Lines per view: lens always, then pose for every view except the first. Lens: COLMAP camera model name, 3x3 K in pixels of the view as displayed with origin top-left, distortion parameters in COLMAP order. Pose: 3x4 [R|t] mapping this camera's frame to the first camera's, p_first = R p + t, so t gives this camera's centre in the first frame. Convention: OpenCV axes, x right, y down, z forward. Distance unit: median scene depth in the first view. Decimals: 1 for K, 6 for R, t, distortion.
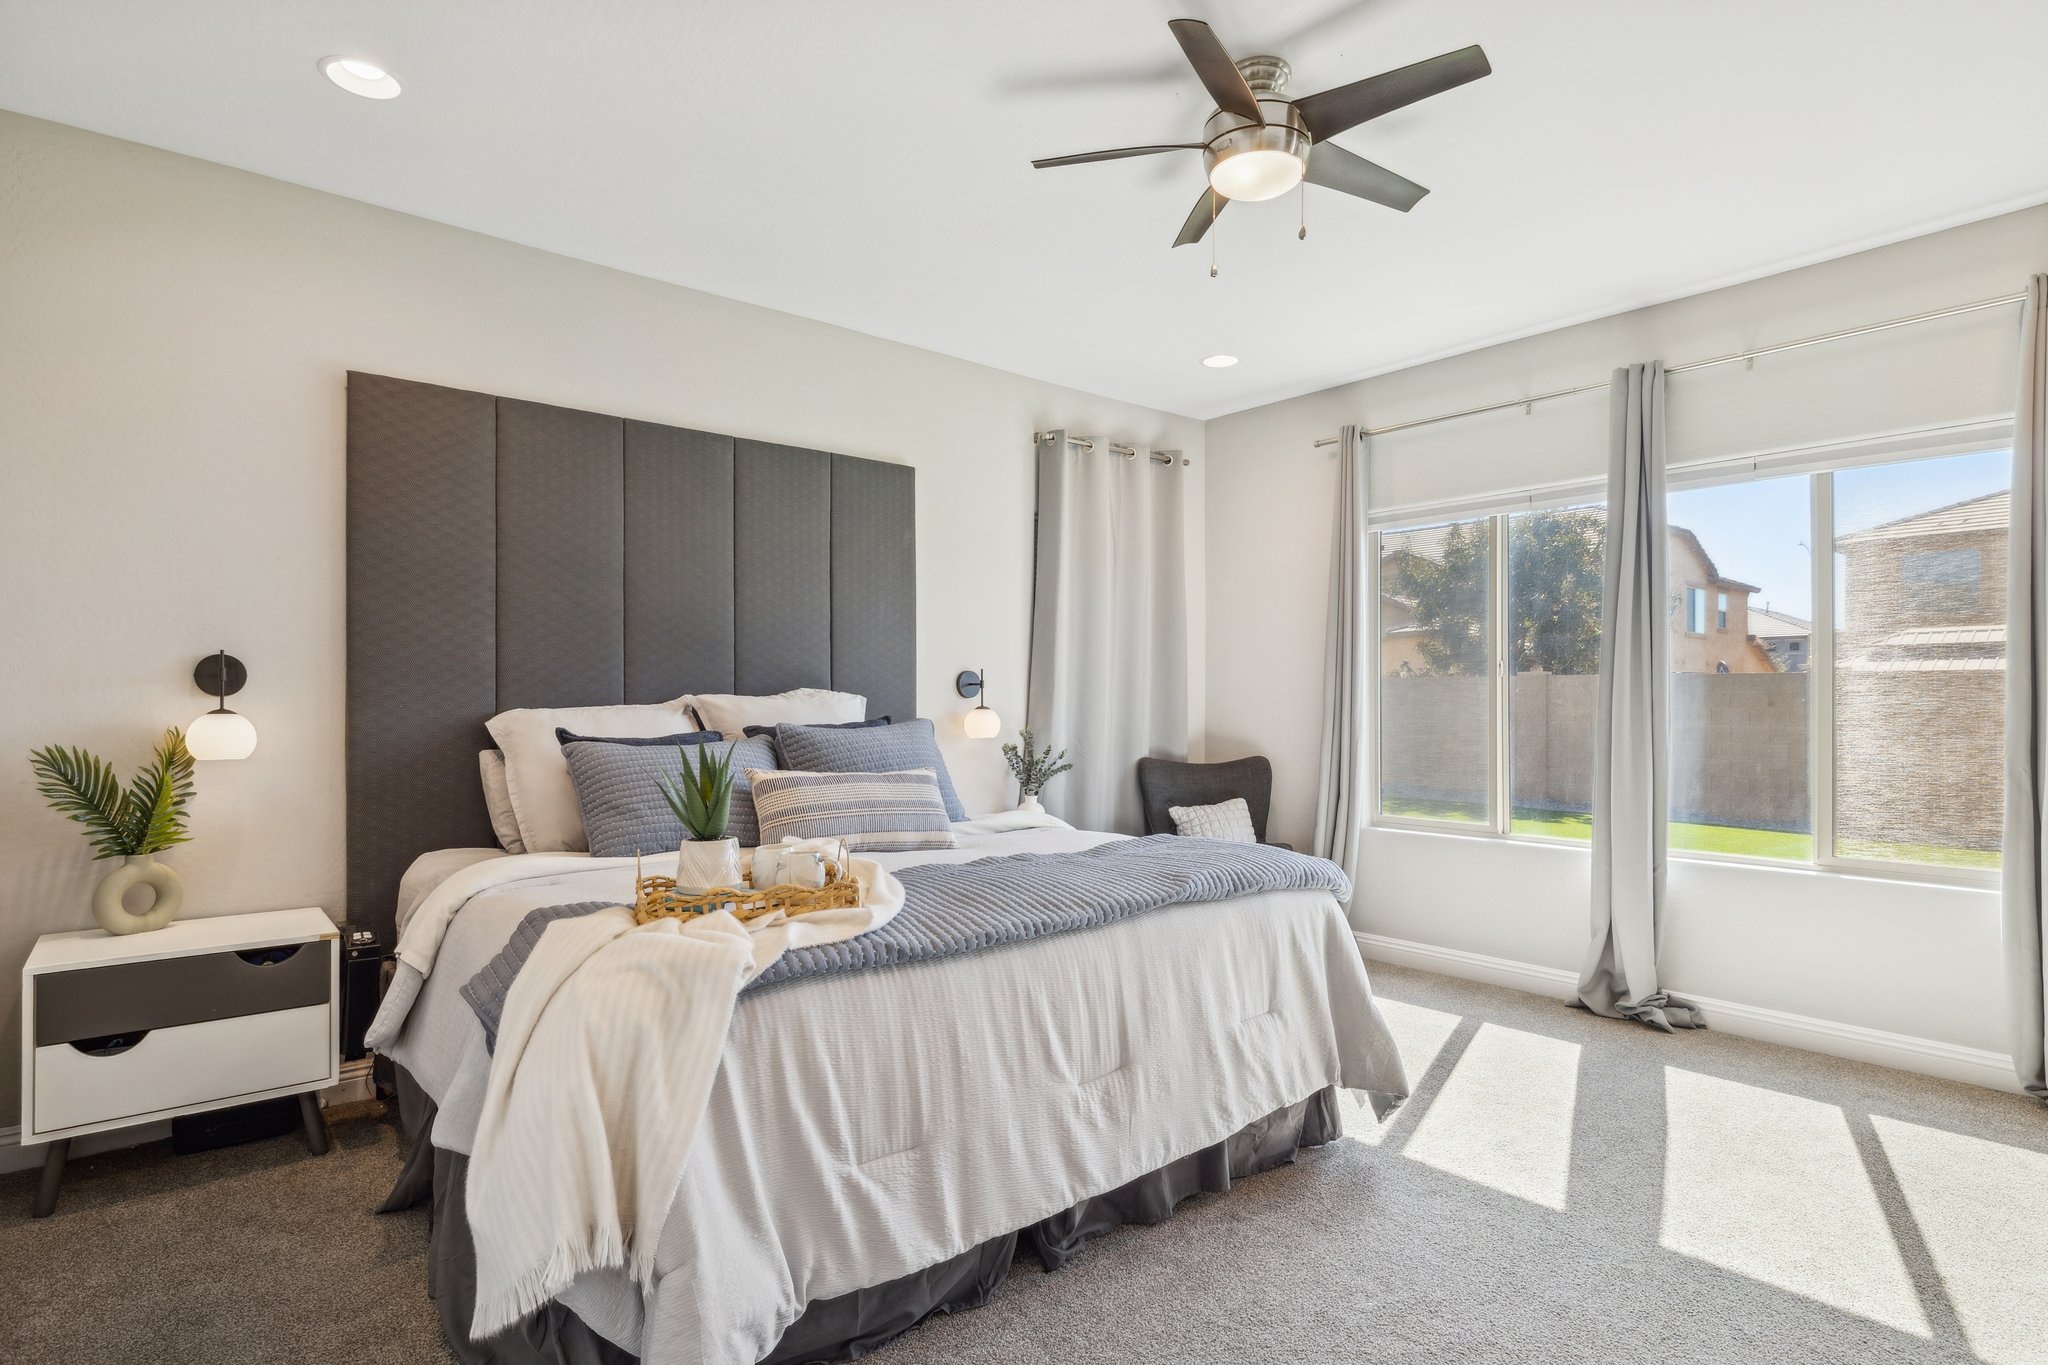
lens RADIAL K [[1078.8, 0, 1028.0], [0, 1078.8, 716.3], [0, 0, 1]] dist [0.001589, 0.000185]
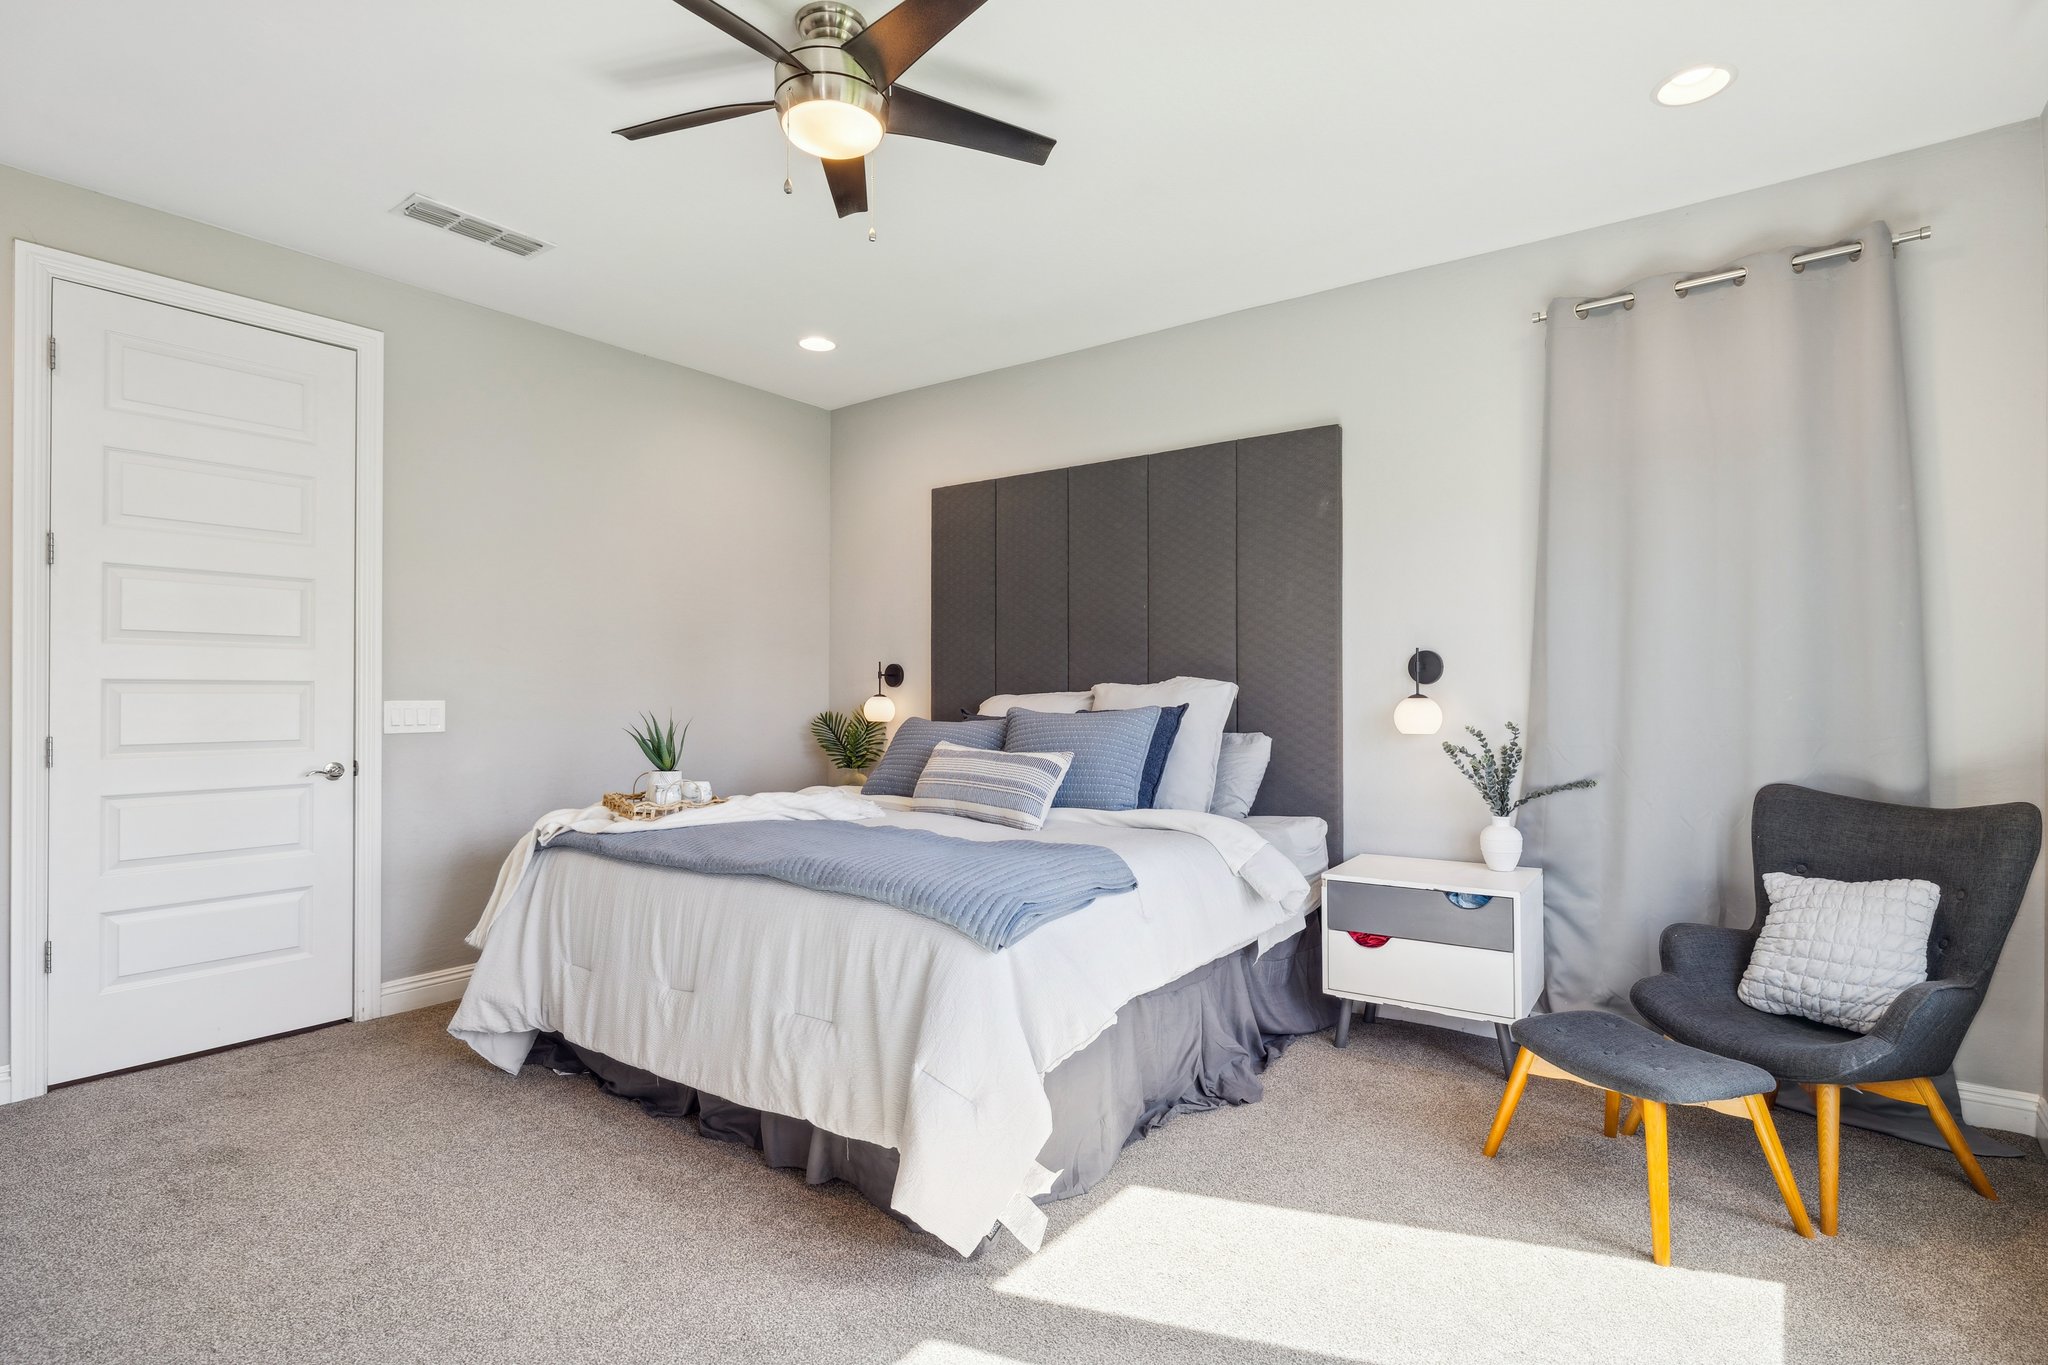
lens RADIAL K [[1030.7, 0, 1019.2], [0, 1030.7, 690.9], [0, 0, 1]] dist [0.001115, 0.000491]
pose [[0.215543, 0.000301, -0.976494, 0.689450], [-0.010953, 0.999938, -0.002110, -0.007611], [0.976433, 0.011150, 0.215533, 0.586468]]
